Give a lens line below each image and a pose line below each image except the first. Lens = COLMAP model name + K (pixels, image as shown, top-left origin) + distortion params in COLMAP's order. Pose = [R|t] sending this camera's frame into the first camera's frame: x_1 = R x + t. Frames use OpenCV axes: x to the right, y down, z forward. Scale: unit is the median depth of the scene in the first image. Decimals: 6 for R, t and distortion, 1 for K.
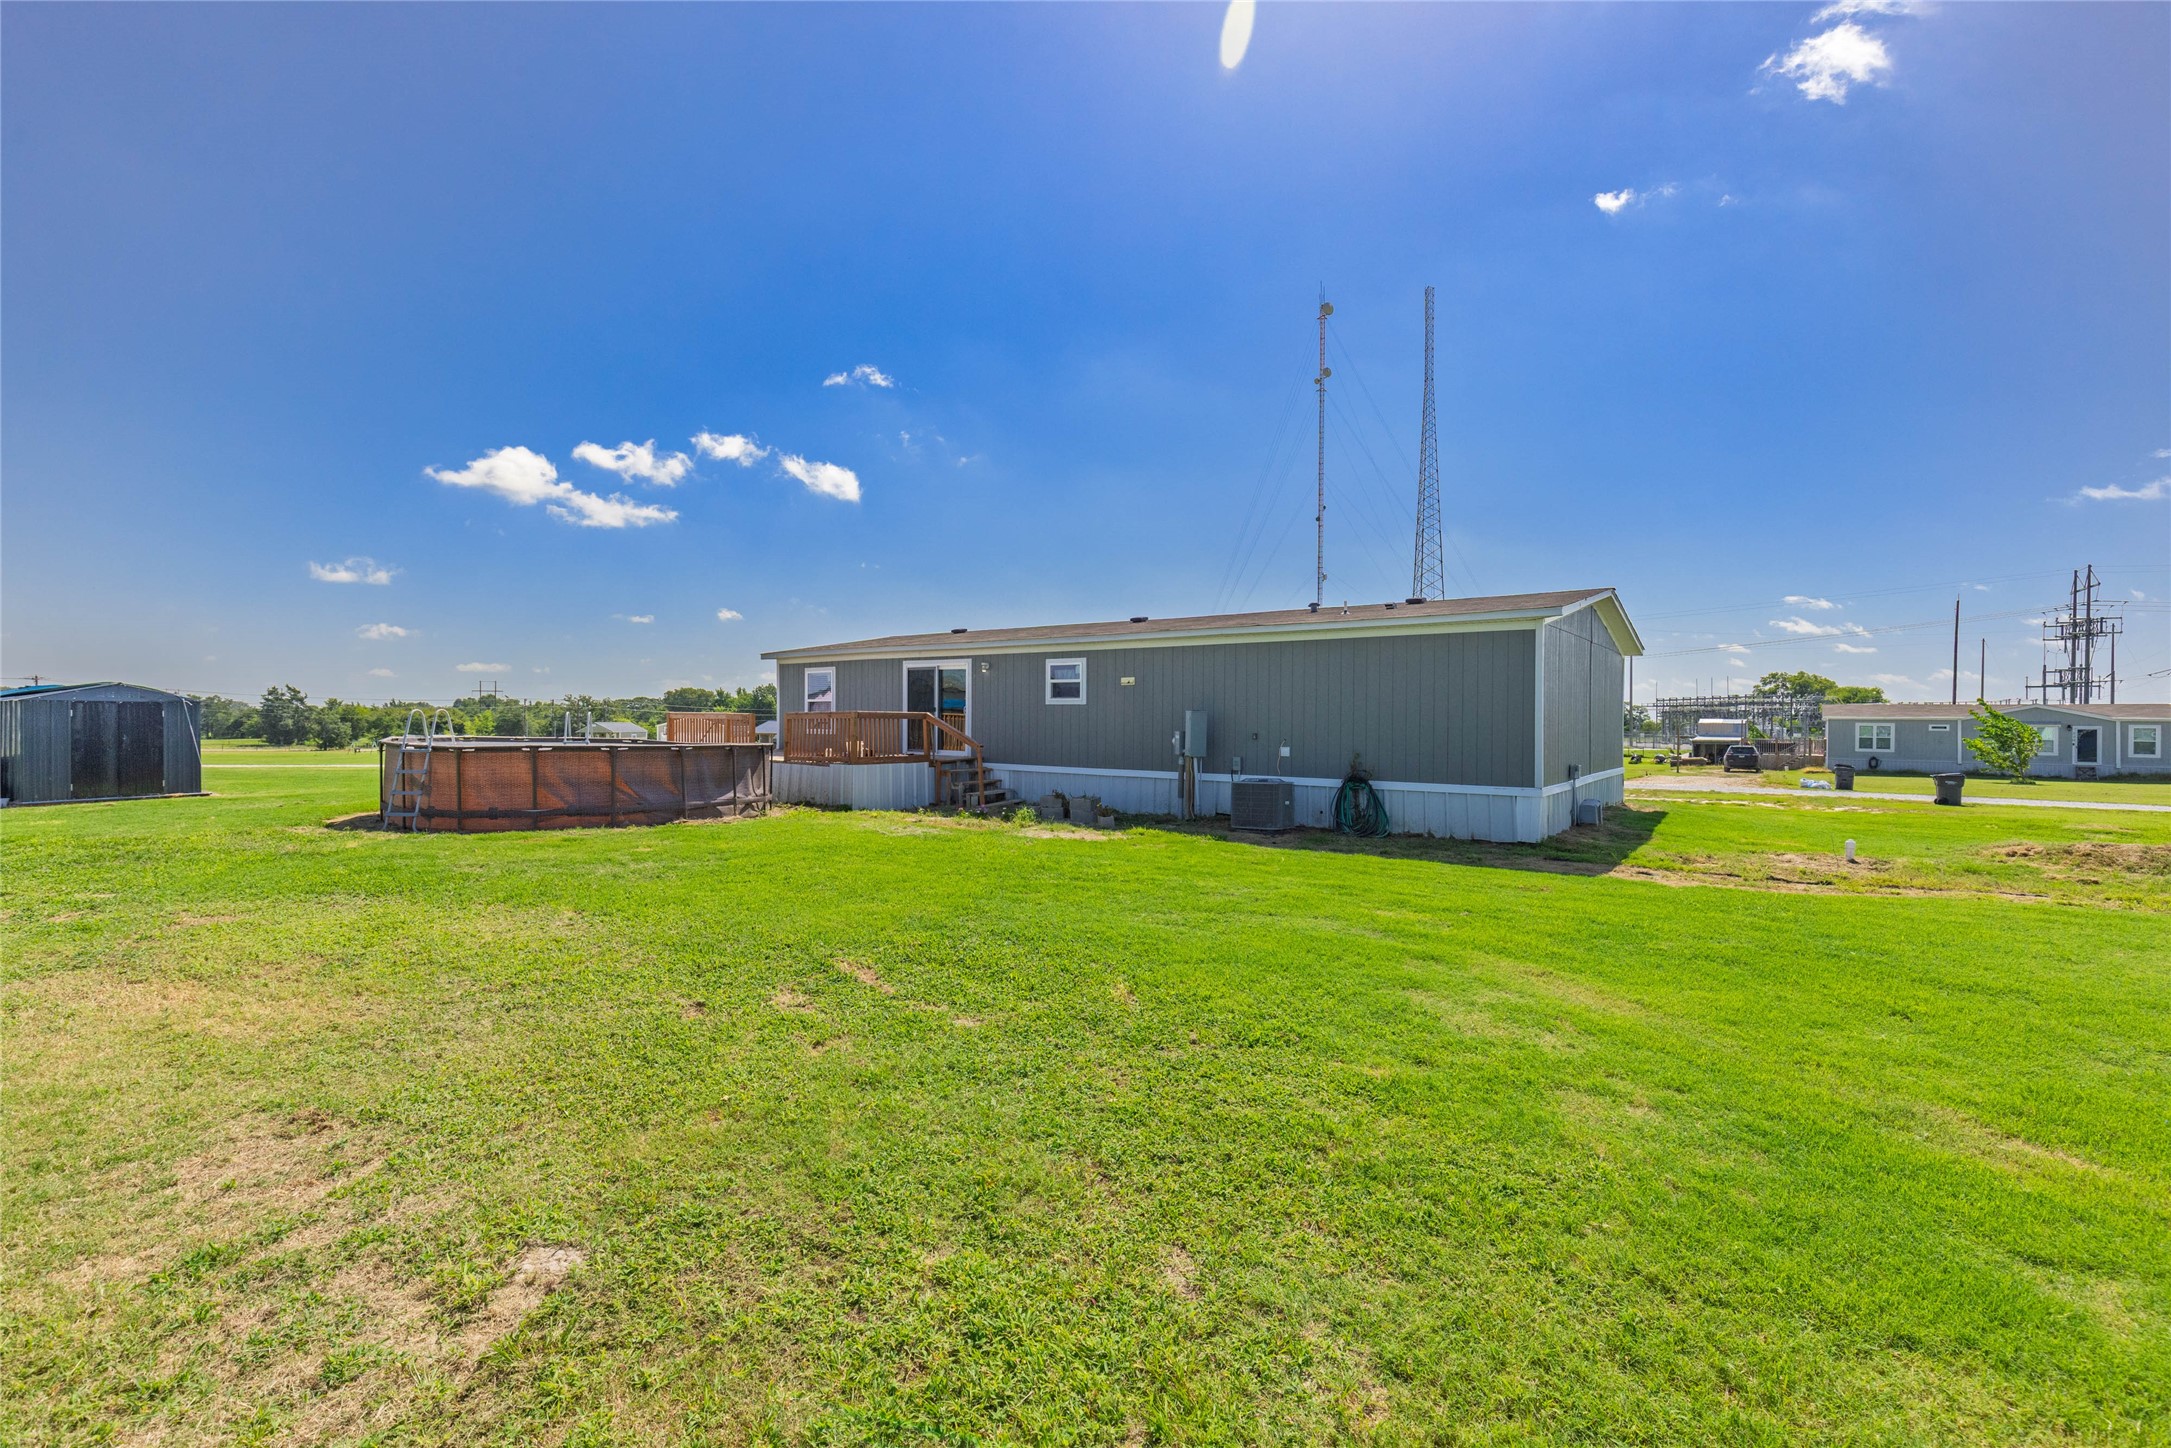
lens RADIAL K [[980.3, 0, 1082.4], [0, 980.3, 732.3], [0, 0, 1]] dist [0.026939, -0.000434]
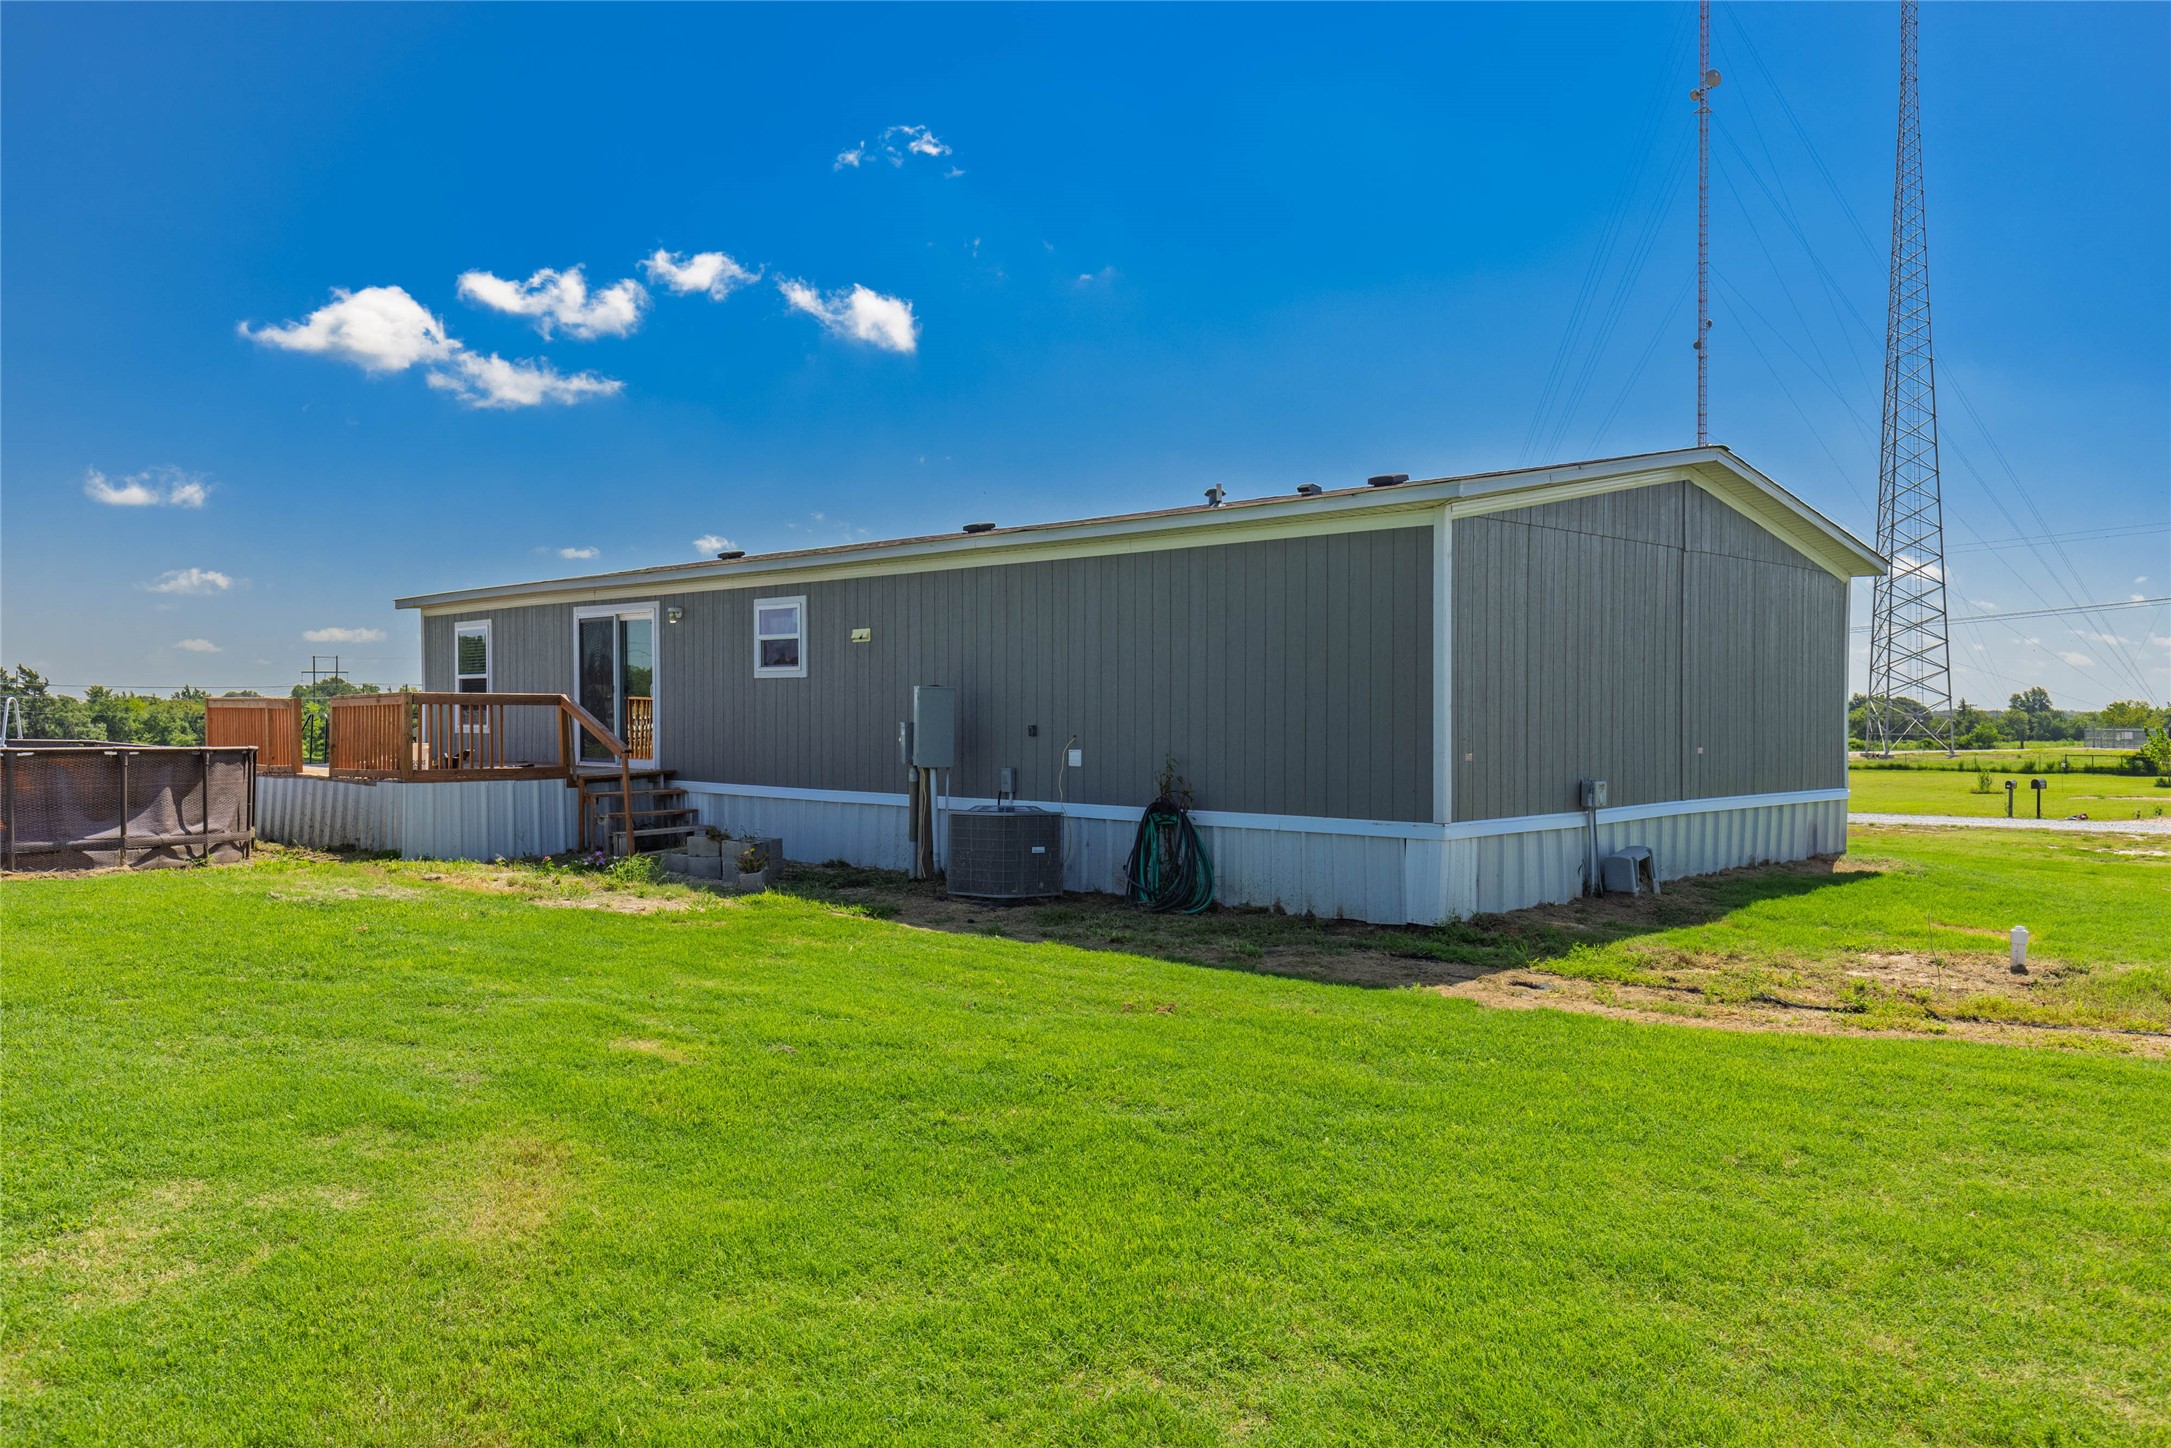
lens RADIAL K [[1674.2, 0, 1062.5], [0, 1674.2, 727.7], [0, 0, 1]] dist [0.053545, 0.001608]
pose [[0.987832, -0.004680, -0.155457, 0.279144], [0.003991, 0.999981, -0.004744, 0.005764], [0.155476, 0.004065, 0.987831, 0.053093]]
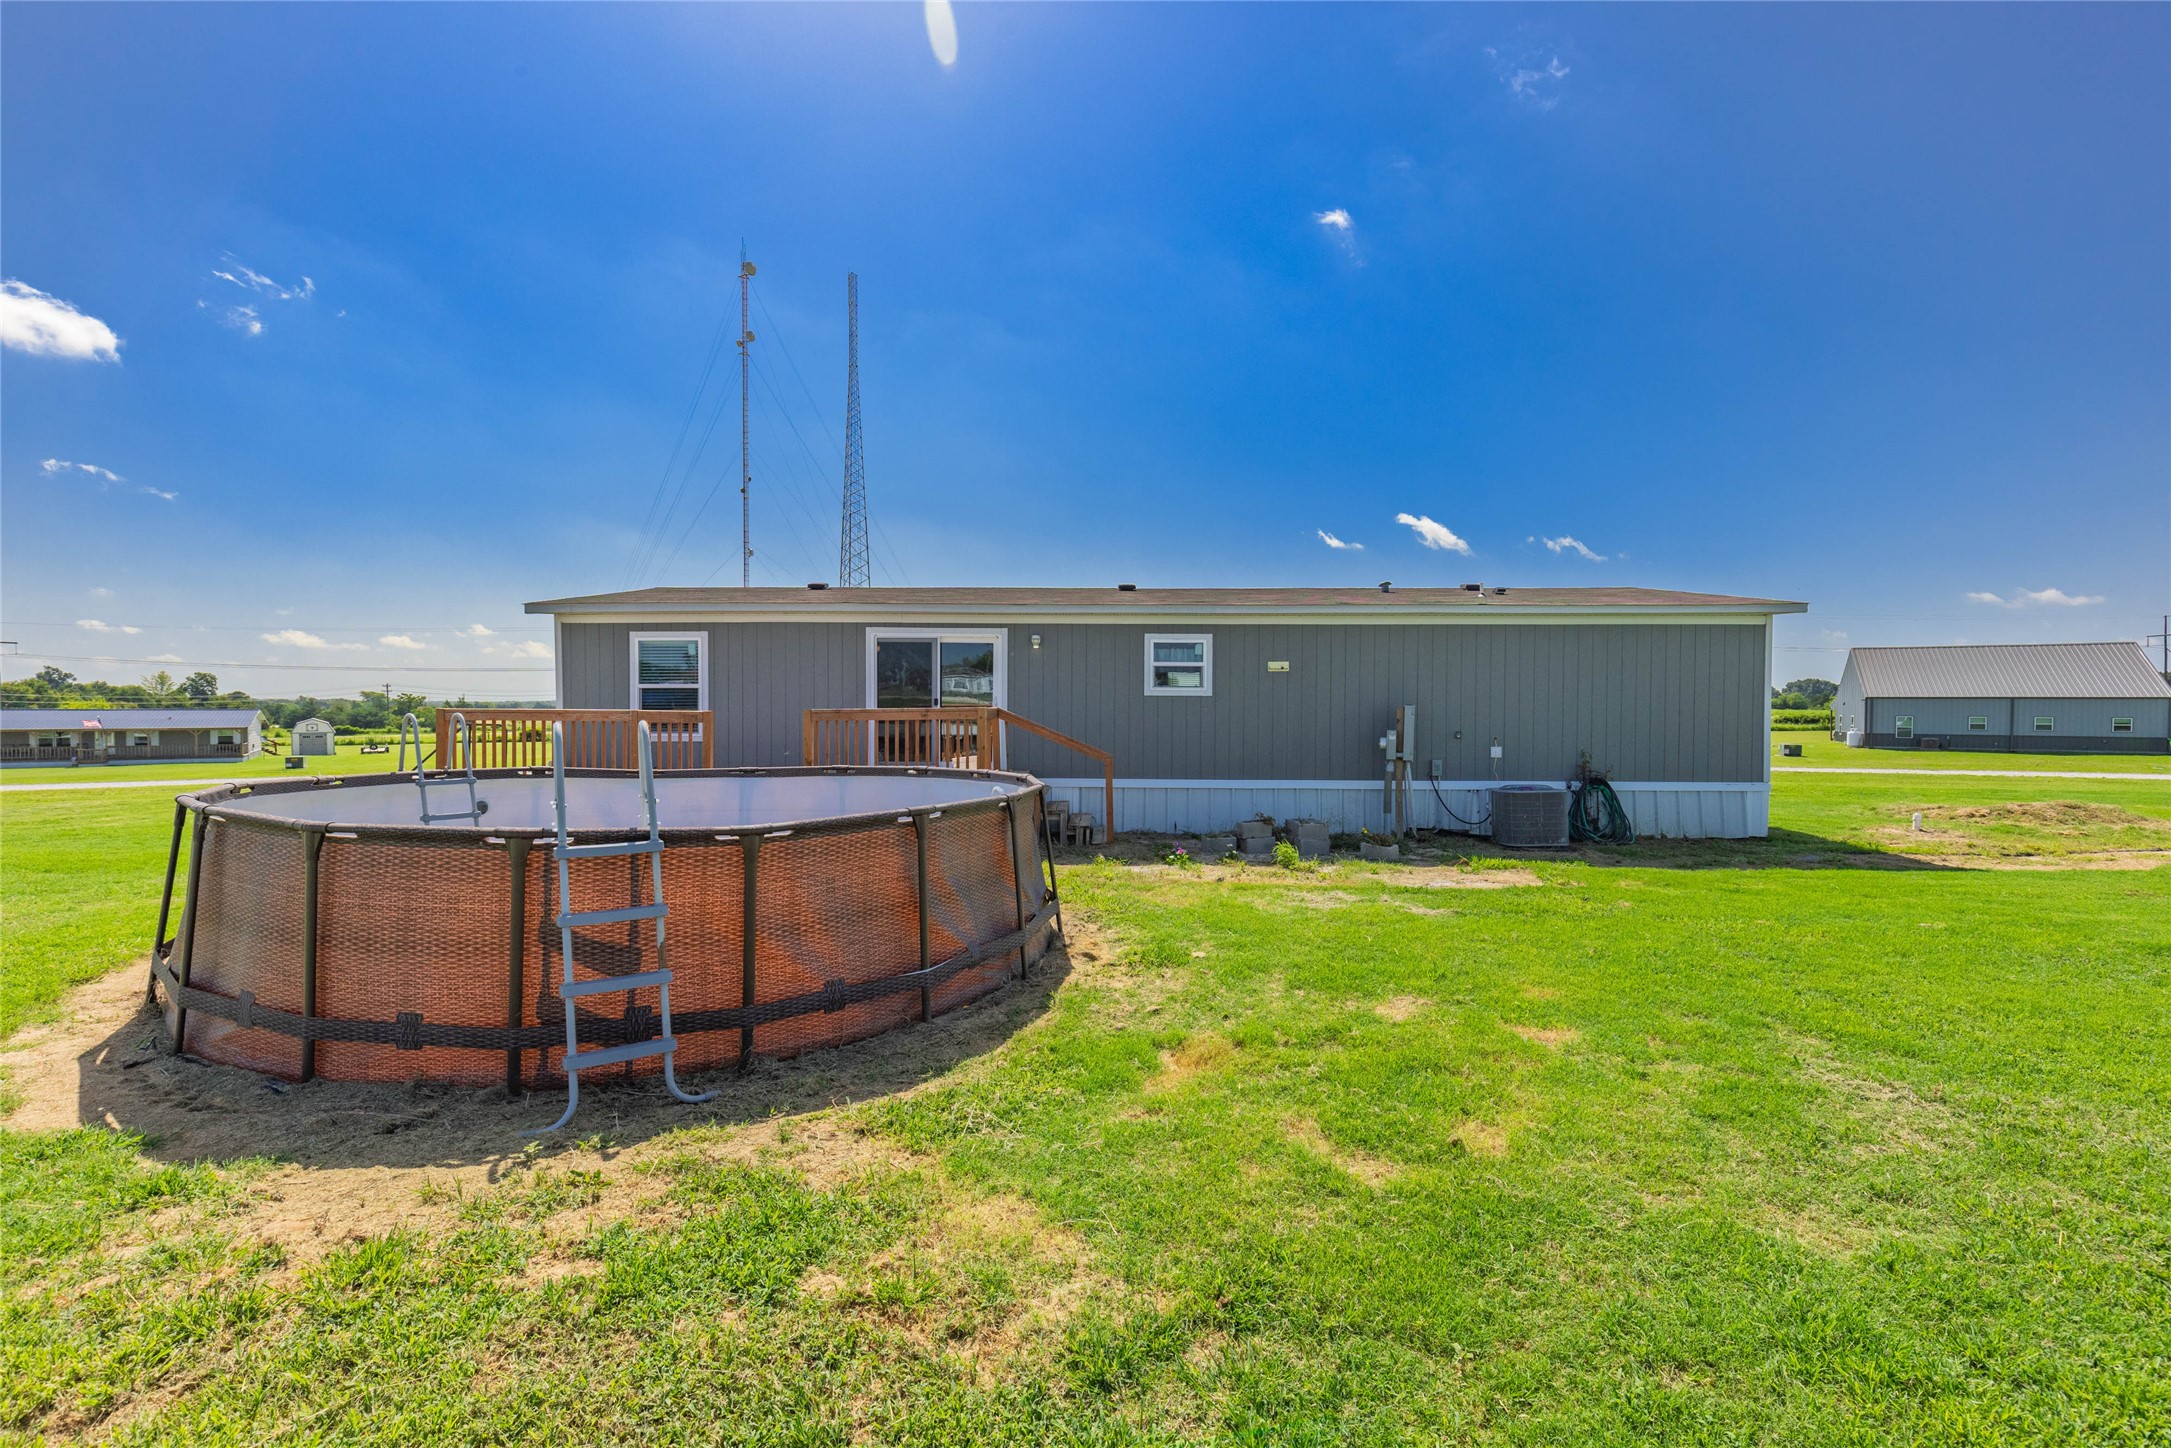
lens RADIAL K [[980.3, 0, 1087.2], [0, 980.3, 709.7], [0, 0, 1]] dist [0.026939, -0.000434]
pose [[0.802300, -0.008229, 0.596865, -0.482055], [0.011700, 0.999930, -0.001940, -0.016289], [-0.596807, 0.008540, 0.802340, 0.417129]]
